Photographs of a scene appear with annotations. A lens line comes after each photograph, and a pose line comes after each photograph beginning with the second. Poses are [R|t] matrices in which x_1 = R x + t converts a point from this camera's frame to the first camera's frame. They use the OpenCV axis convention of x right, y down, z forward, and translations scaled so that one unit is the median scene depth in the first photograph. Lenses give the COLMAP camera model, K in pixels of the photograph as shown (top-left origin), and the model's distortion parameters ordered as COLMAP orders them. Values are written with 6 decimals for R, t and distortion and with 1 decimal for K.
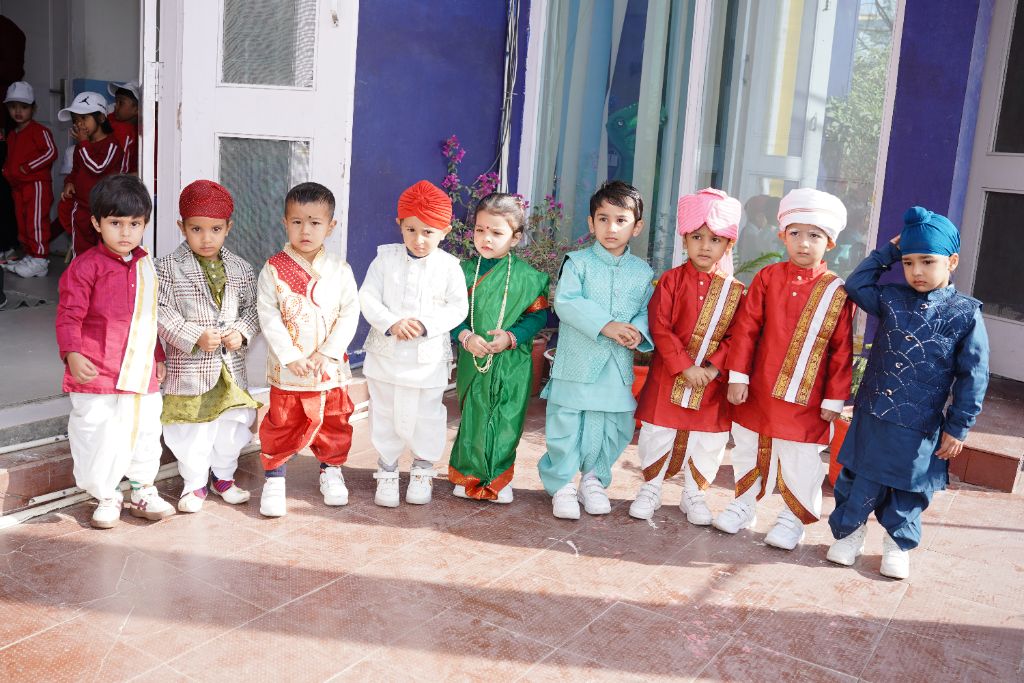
lens RADIAL K [[977.5, 0, 517.7], [0, 977.5, 337.9], [0, 0, 1]] dist [-0.199054, 0.236932]
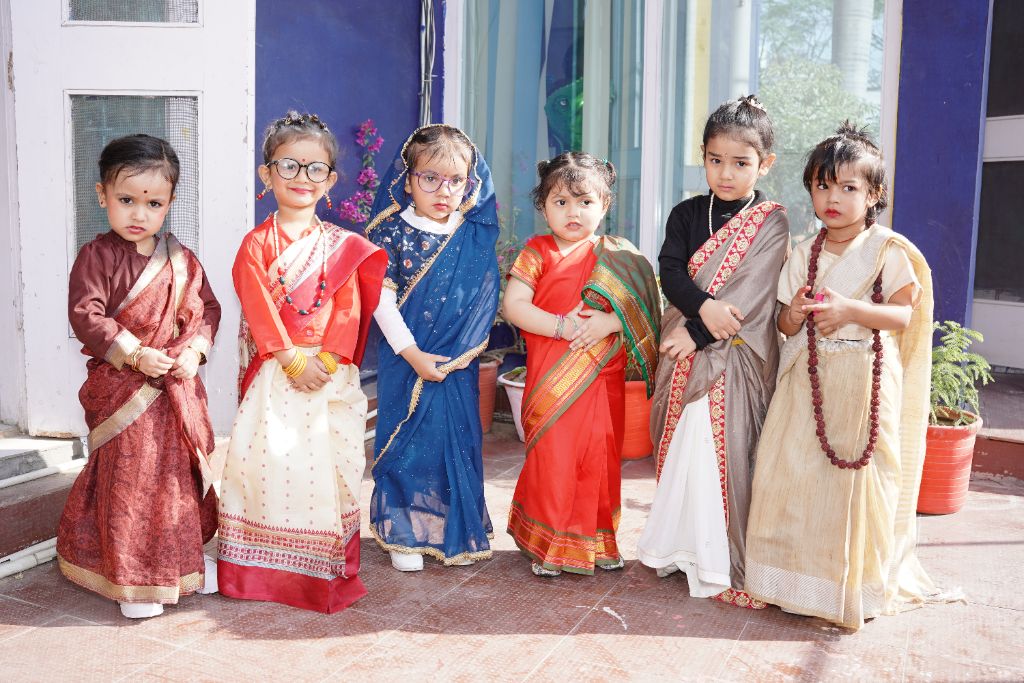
lens RADIAL K [[977.5, 0, 517.7], [0, 977.5, 337.9], [0, 0, 1]] dist [-0.199054, 0.236932]
pose [[0.989126, -0.066505, 0.131177, -0.059540], [0.075165, 0.995229, -0.062202, 0.033176], [-0.126414, 0.071385, 0.989406, 0.190427]]
